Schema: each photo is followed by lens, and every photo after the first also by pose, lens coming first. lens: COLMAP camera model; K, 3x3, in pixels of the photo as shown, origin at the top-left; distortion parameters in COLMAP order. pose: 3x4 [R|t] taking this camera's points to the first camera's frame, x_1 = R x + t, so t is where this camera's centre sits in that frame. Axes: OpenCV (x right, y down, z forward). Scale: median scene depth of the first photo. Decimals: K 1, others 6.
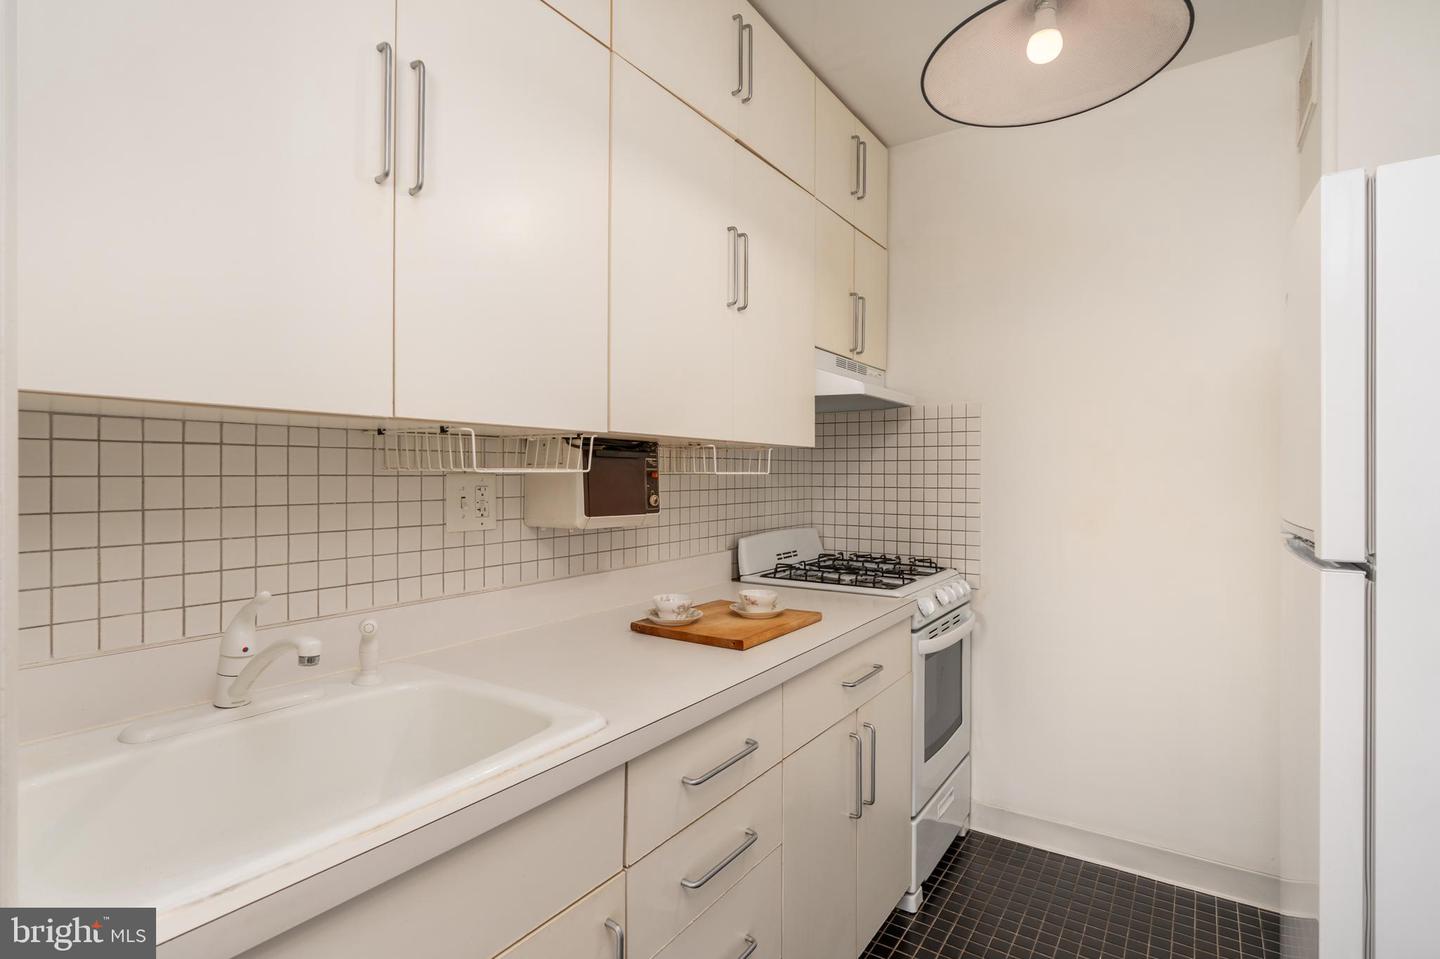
lens RADIAL K [[702.4, 0, 712.9], [0, 702.4, 476.0], [0, 0, 1]] dist [0.000489, 0.000190]
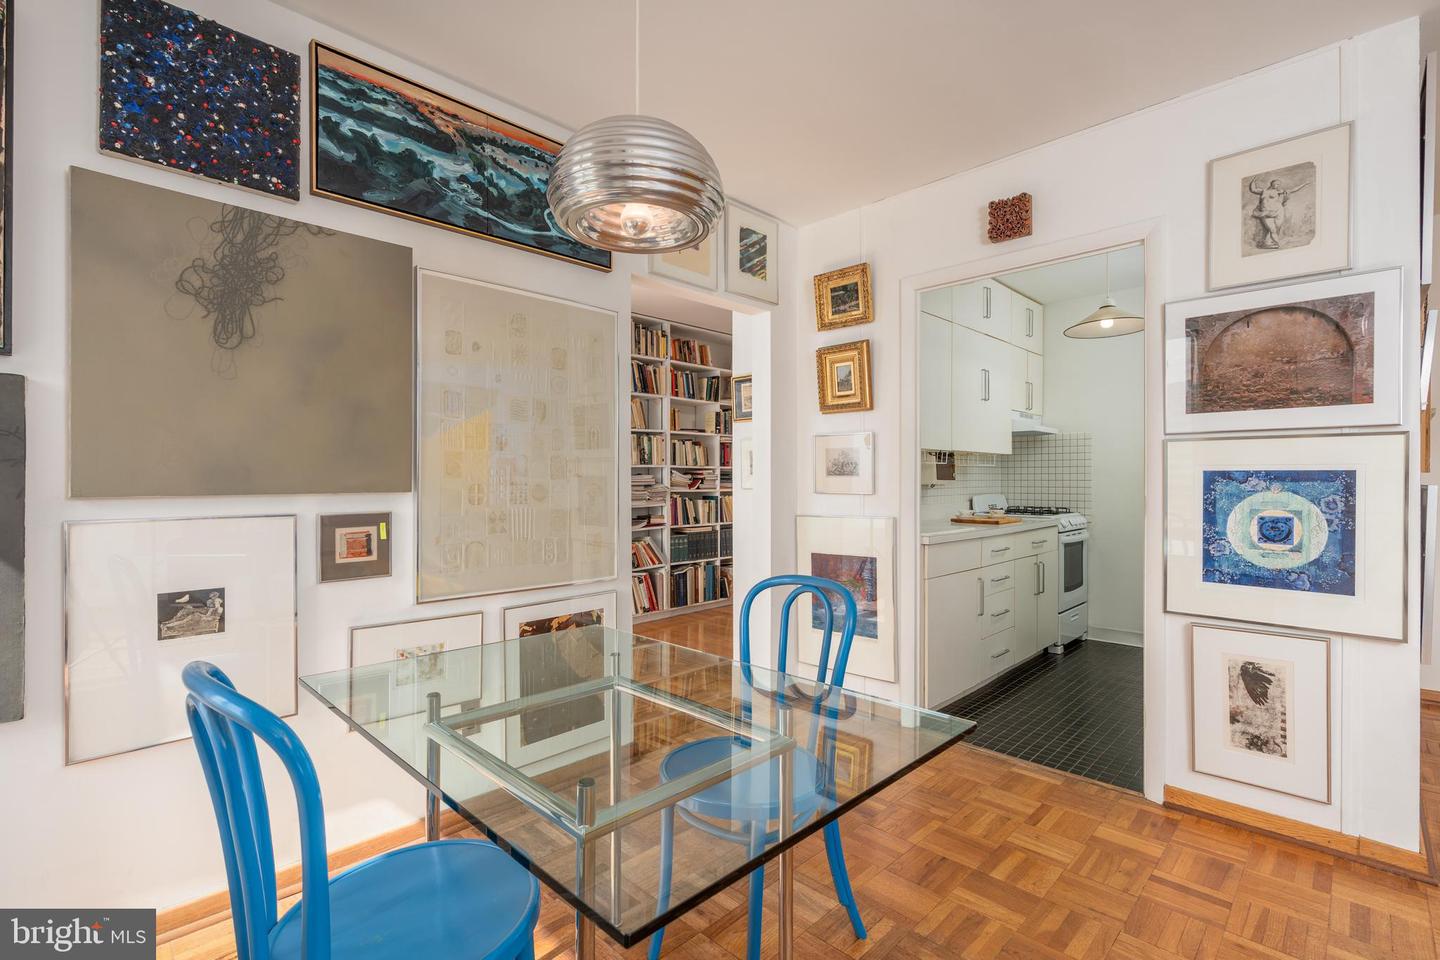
lens RADIAL K [[659.5, 0, 724.1], [0, 659.5, 481.5], [0, 0, 1]] dist [-0.008217, 0.004075]
pose [[0.986346, -0.002614, -0.164664, -0.371311], [0.002552, 0.999997, -0.000588, 0.040175], [0.164665, 0.000160, 0.986350, -1.095945]]
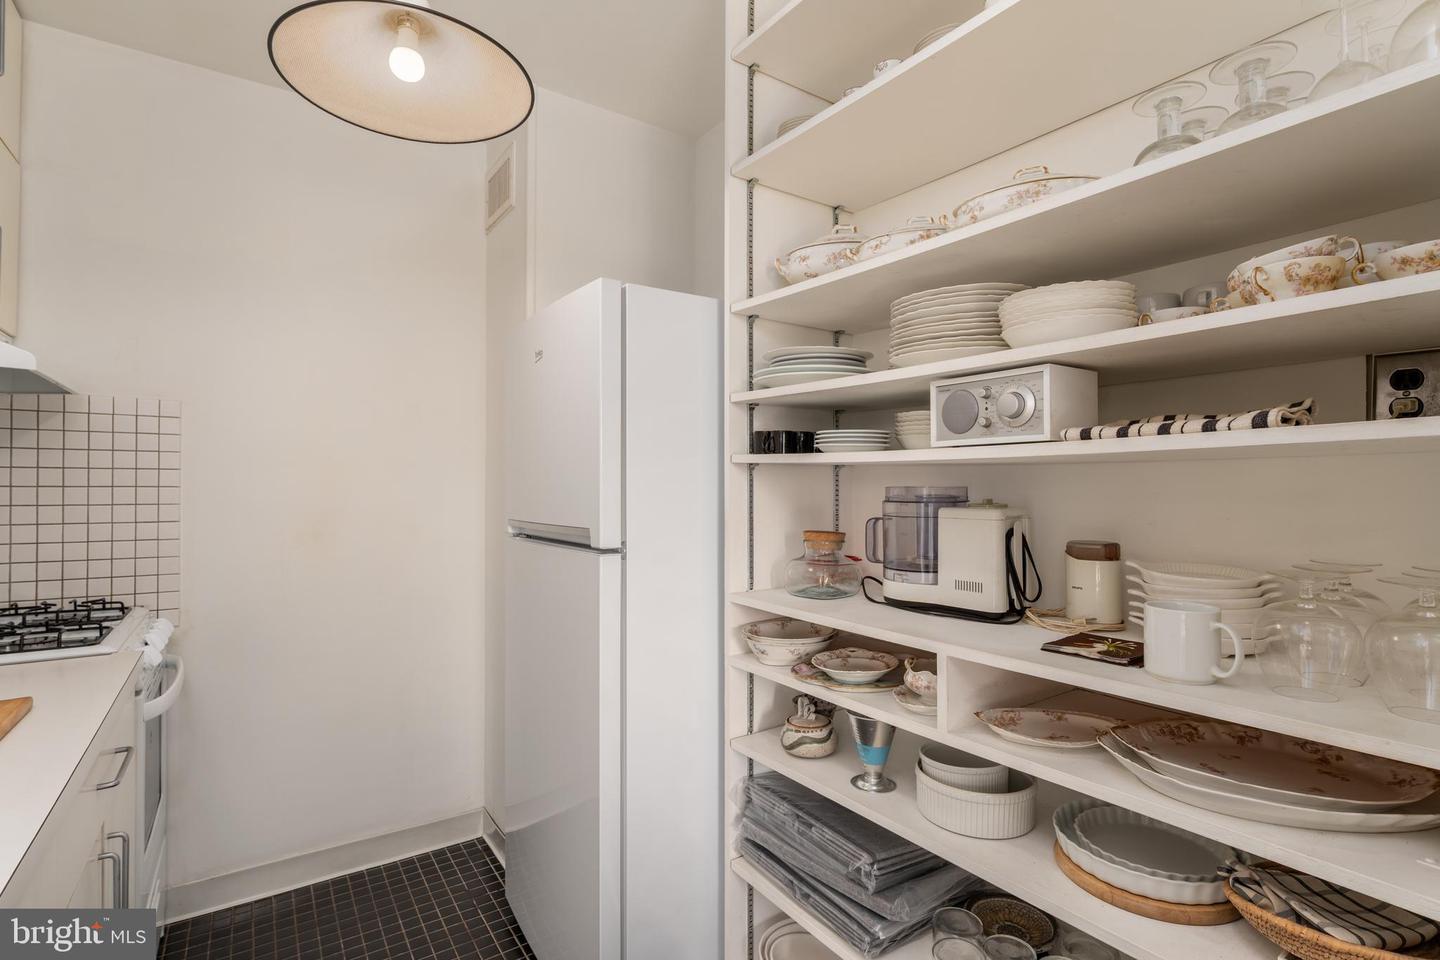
lens RADIAL K [[702.4, 0, 714.6], [0, 702.4, 483.1], [0, 0, 1]] dist [0.000489, 0.000190]
pose [[0.363979, 0.006467, 0.931385, -0.160698], [-0.000452, 0.999977, -0.006767, -0.001565], [-0.931407, 0.002042, 0.363974, 0.112926]]
